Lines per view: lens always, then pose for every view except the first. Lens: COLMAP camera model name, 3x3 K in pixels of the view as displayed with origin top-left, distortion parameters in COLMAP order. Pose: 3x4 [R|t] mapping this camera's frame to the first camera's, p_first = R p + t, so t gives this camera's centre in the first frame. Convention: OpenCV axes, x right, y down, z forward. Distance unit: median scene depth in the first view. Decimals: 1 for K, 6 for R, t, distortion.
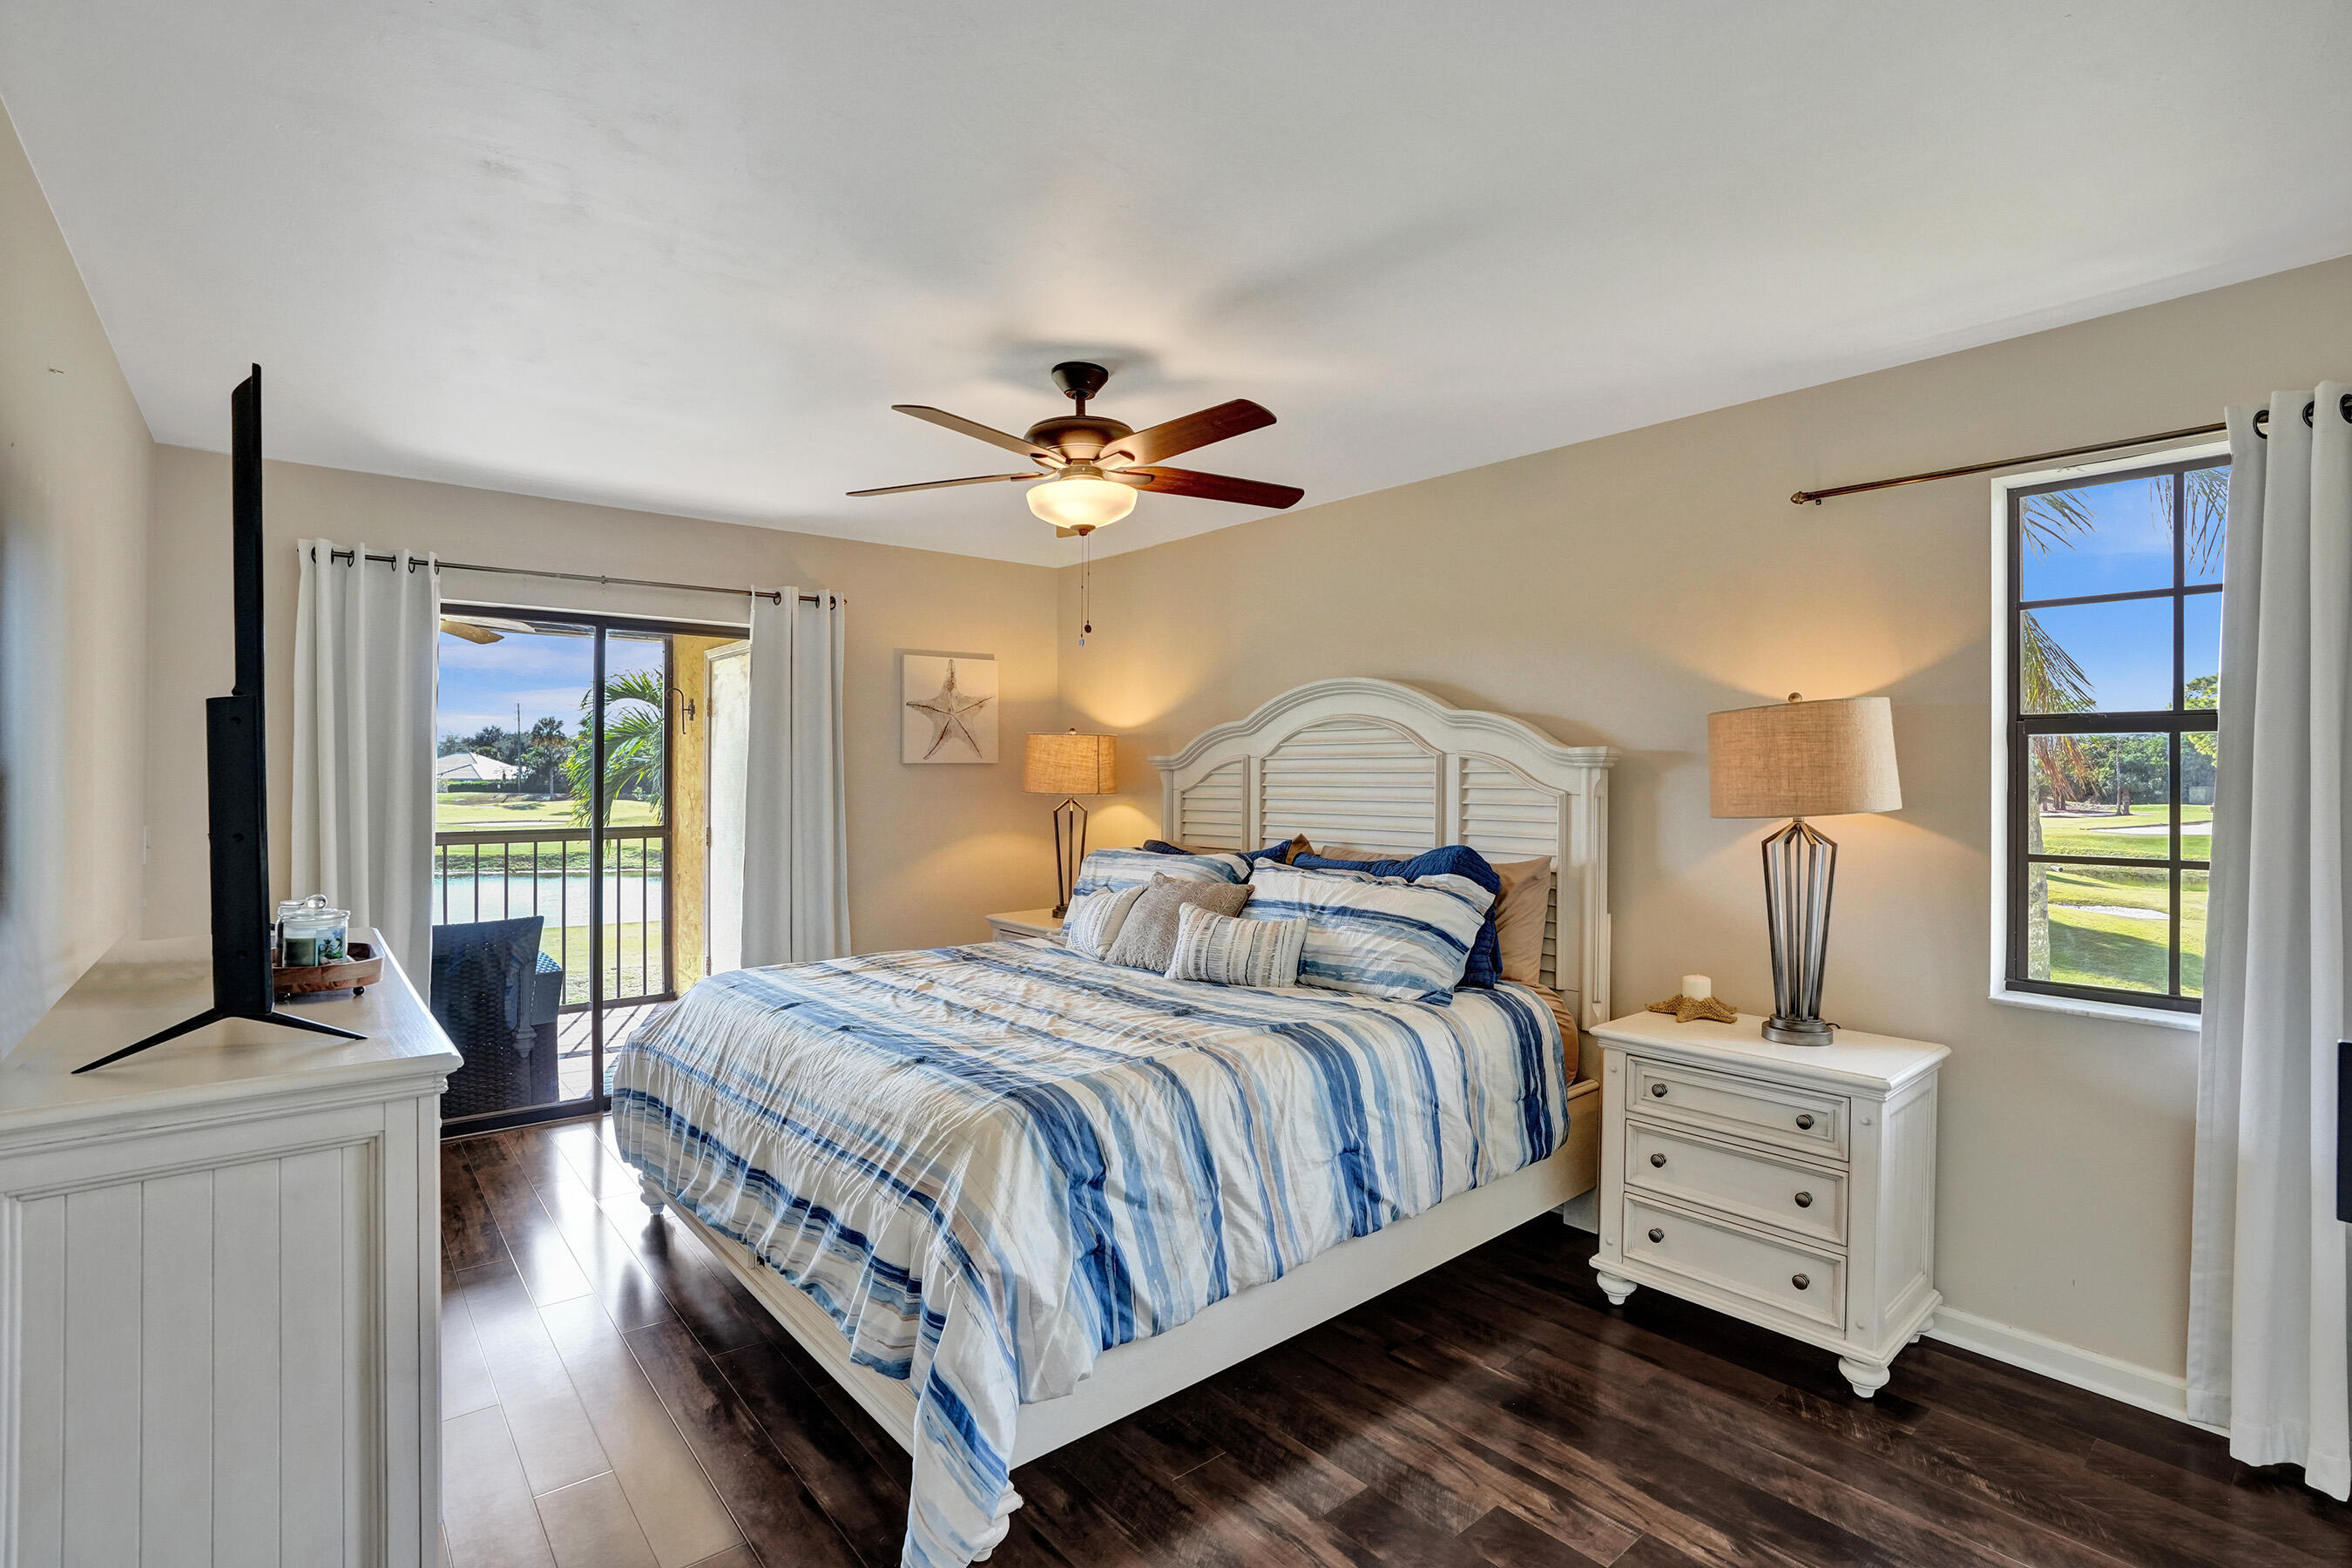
lens RADIAL K [[1102.4, 0, 1176.0], [0, 1102.4, 784.0], [0, 0, 1]] dist [-0.074288, 0.023908]
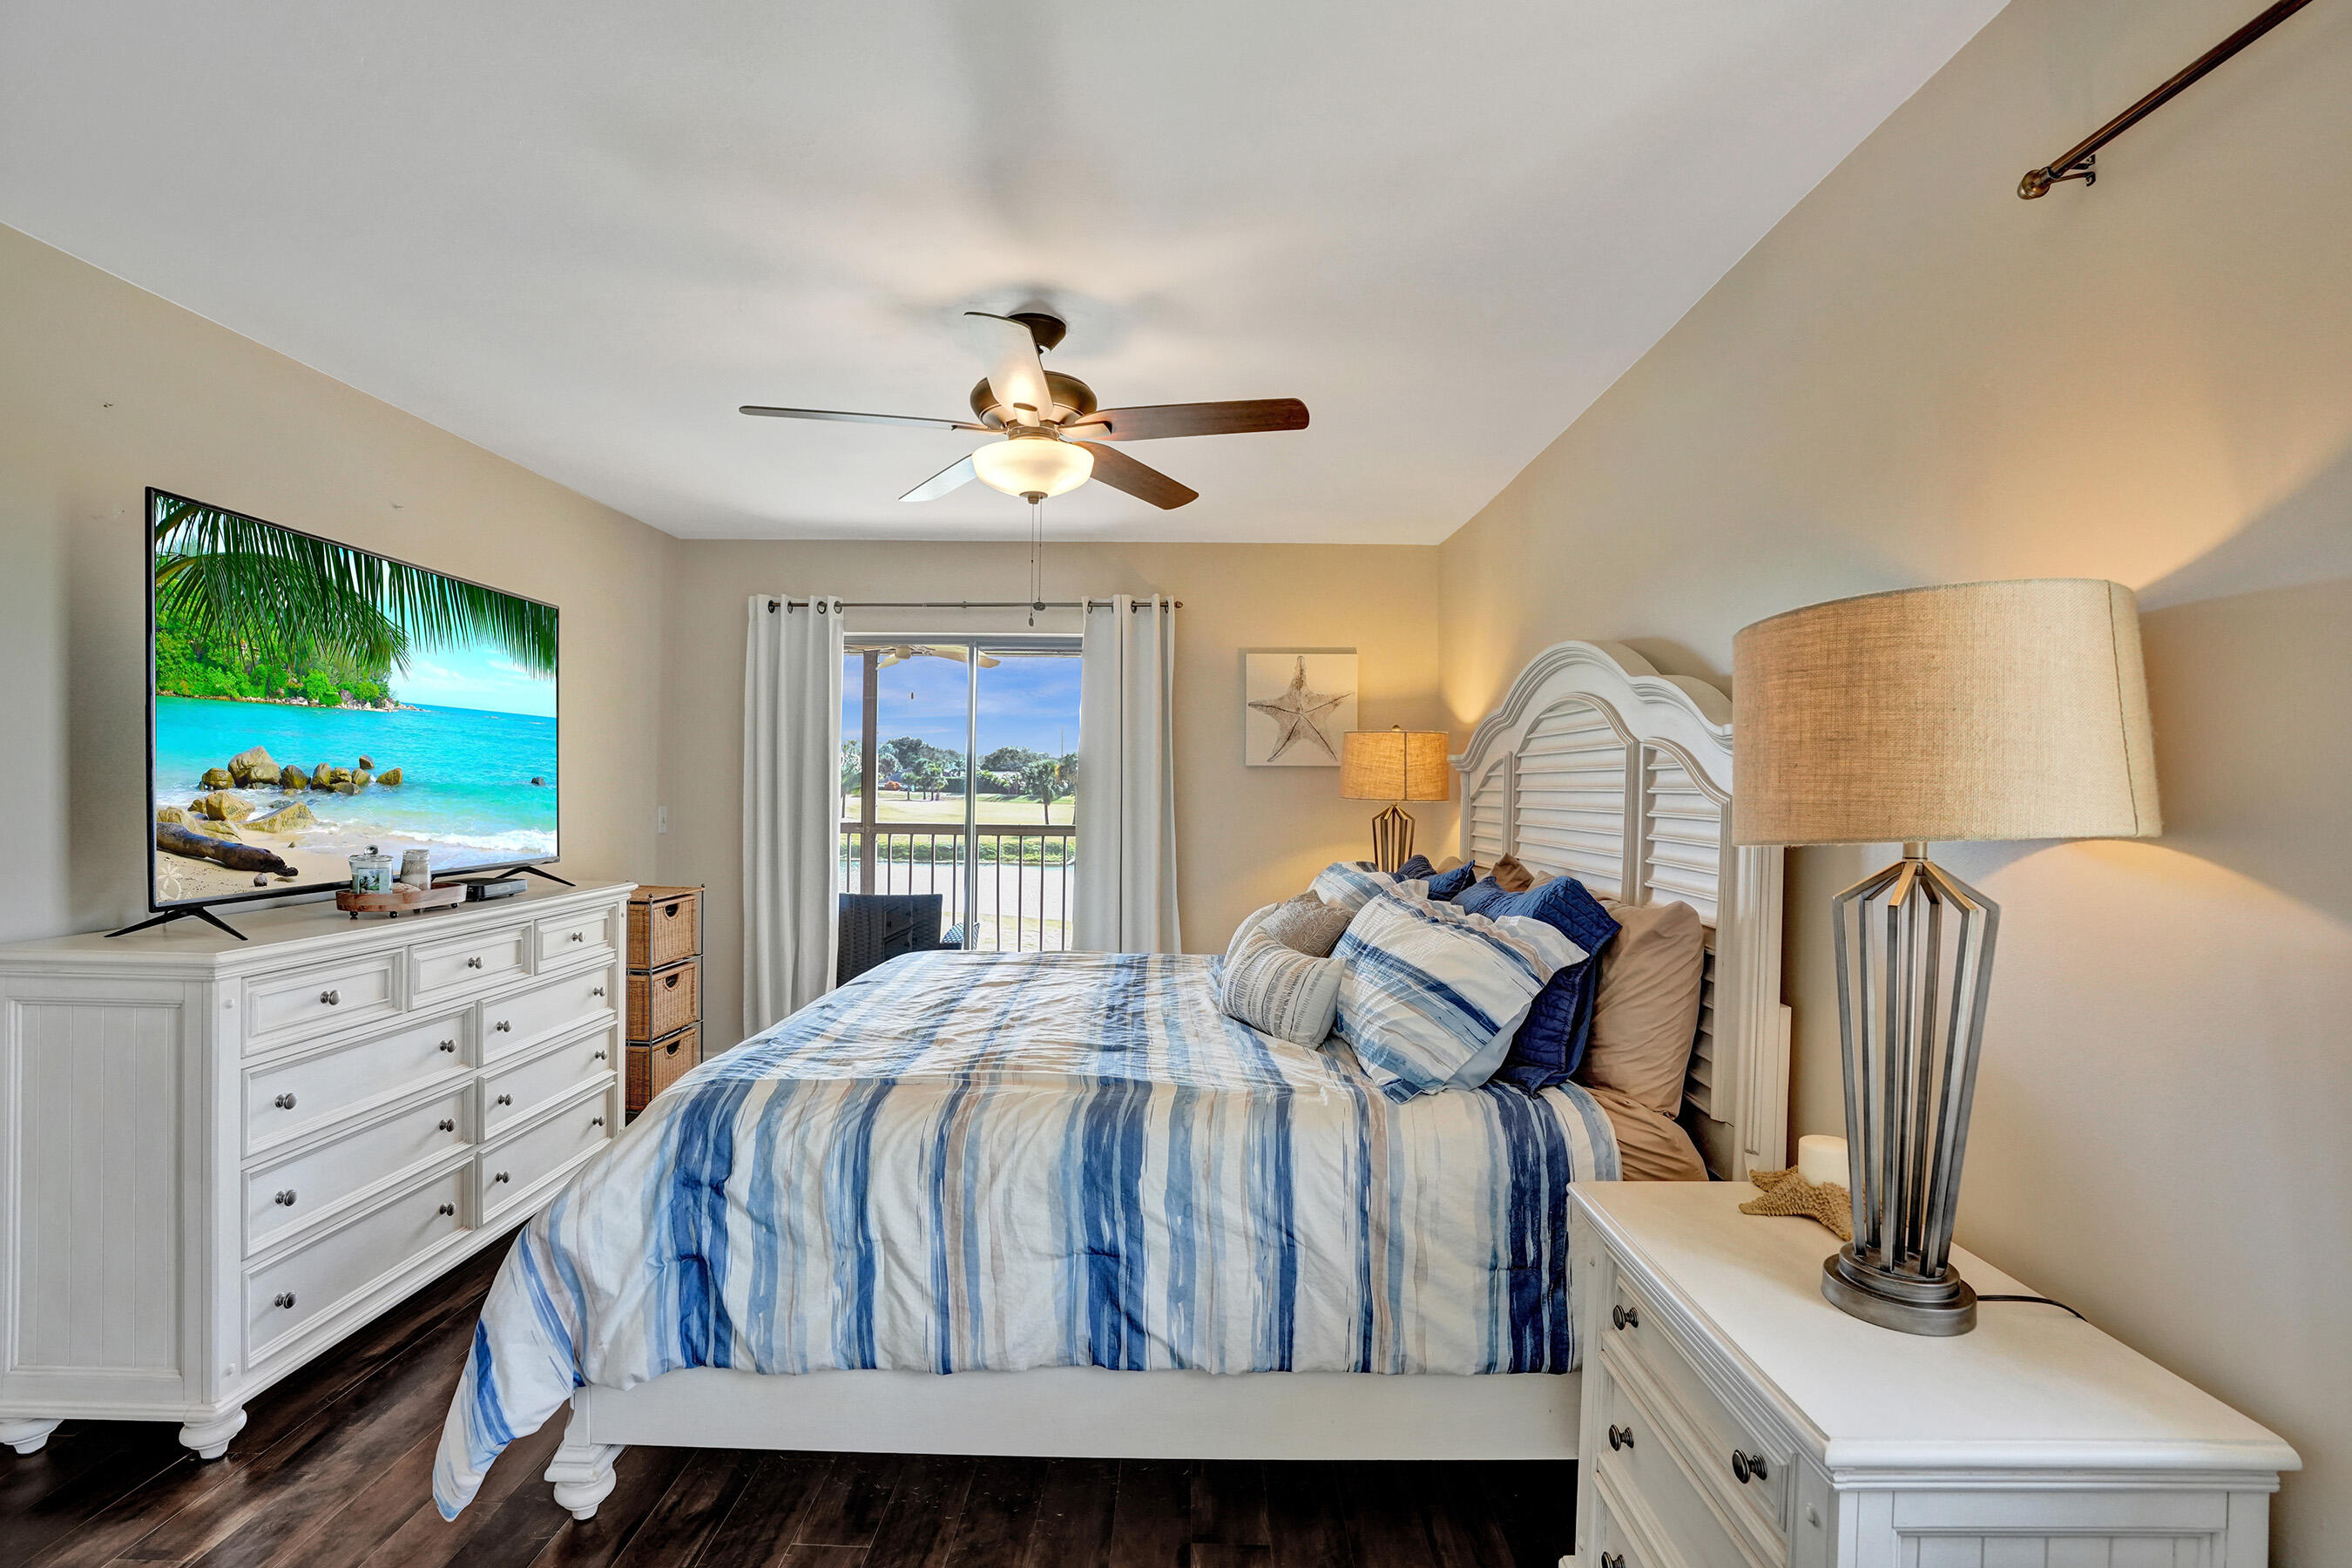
lens RADIAL K [[1102.4, 0, 1176.0], [0, 1102.4, 784.0], [0, 0, 1]] dist [-0.074288, 0.023908]
pose [[0.753198, 0.005395, -0.657771, 0.682251], [-0.014188, 0.999867, -0.008045, 0.011310], [0.657641, 0.015392, 0.753175, 0.442514]]
